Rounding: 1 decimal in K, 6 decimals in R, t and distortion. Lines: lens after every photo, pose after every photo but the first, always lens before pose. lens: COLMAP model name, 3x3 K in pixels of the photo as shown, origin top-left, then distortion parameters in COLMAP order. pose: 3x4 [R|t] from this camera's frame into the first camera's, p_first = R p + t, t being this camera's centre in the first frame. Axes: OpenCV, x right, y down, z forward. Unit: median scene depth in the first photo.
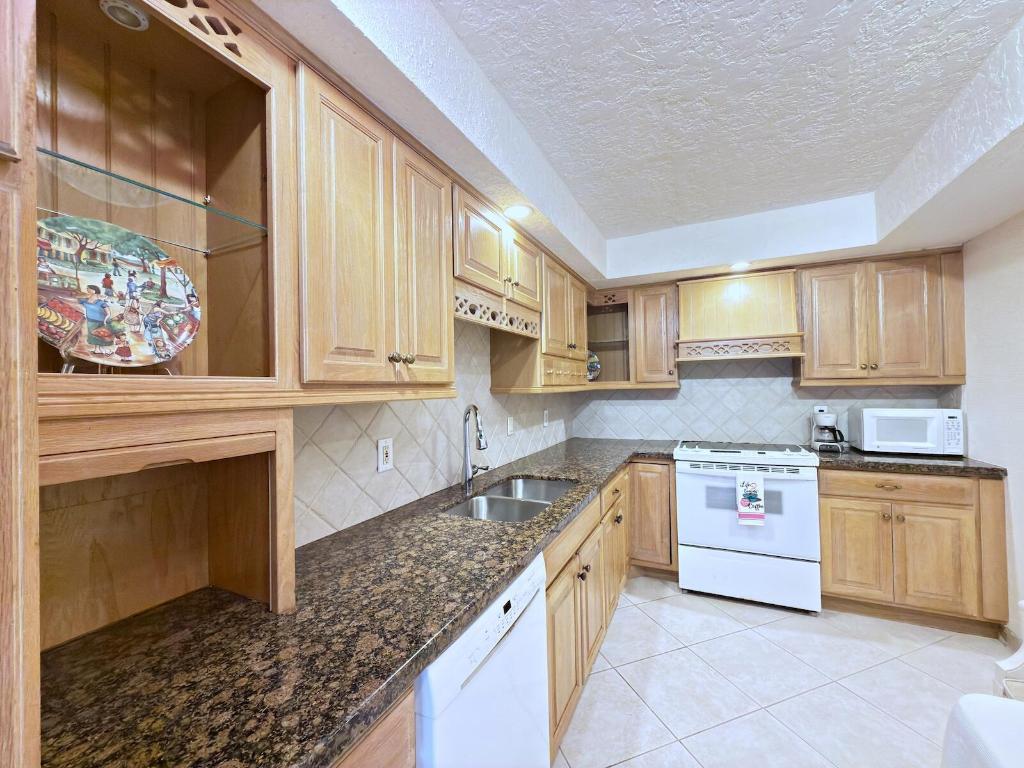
lens RADIAL K [[416.3, 0, 509.5], [0, 416.3, 385.7], [0, 0, 1]] dist [-0.001919, 0.000683]
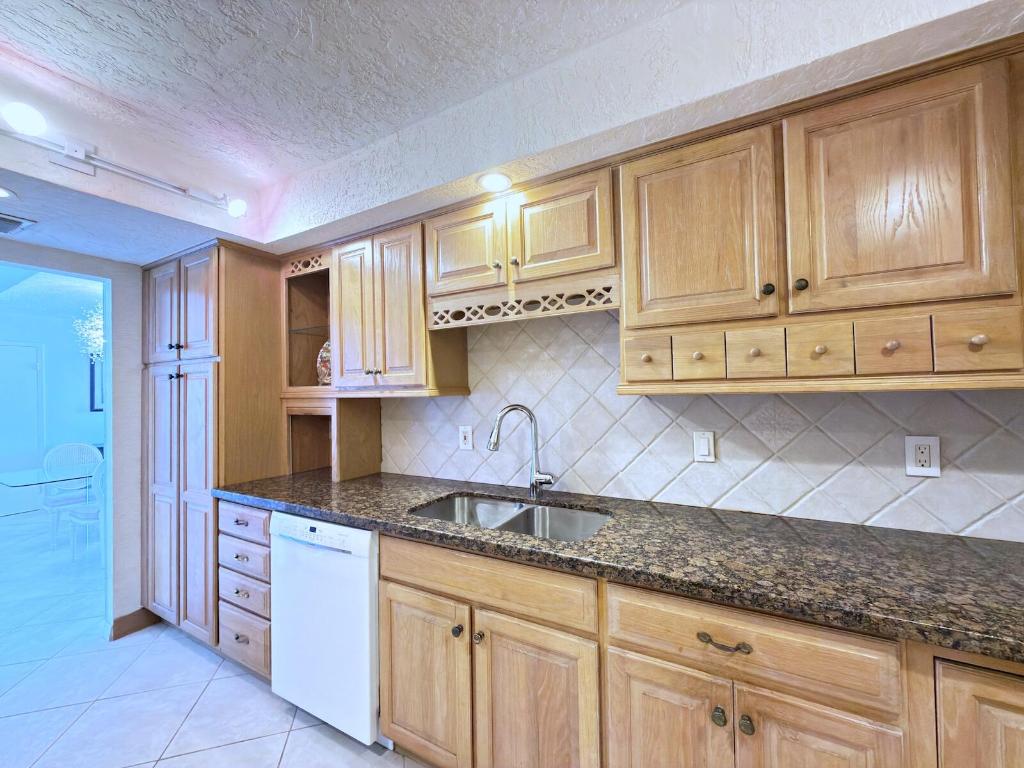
lens RADIAL K [[416.3, 0, 509.5], [0, 416.3, 380.3], [0, 0, 1]] dist [-0.001919, 0.000683]
pose [[-0.066087, -0.000086, -0.997814, 1.034718], [0.030024, 0.999547, -0.002075, -0.009167], [0.997362, -0.030095, -0.066054, 1.263827]]
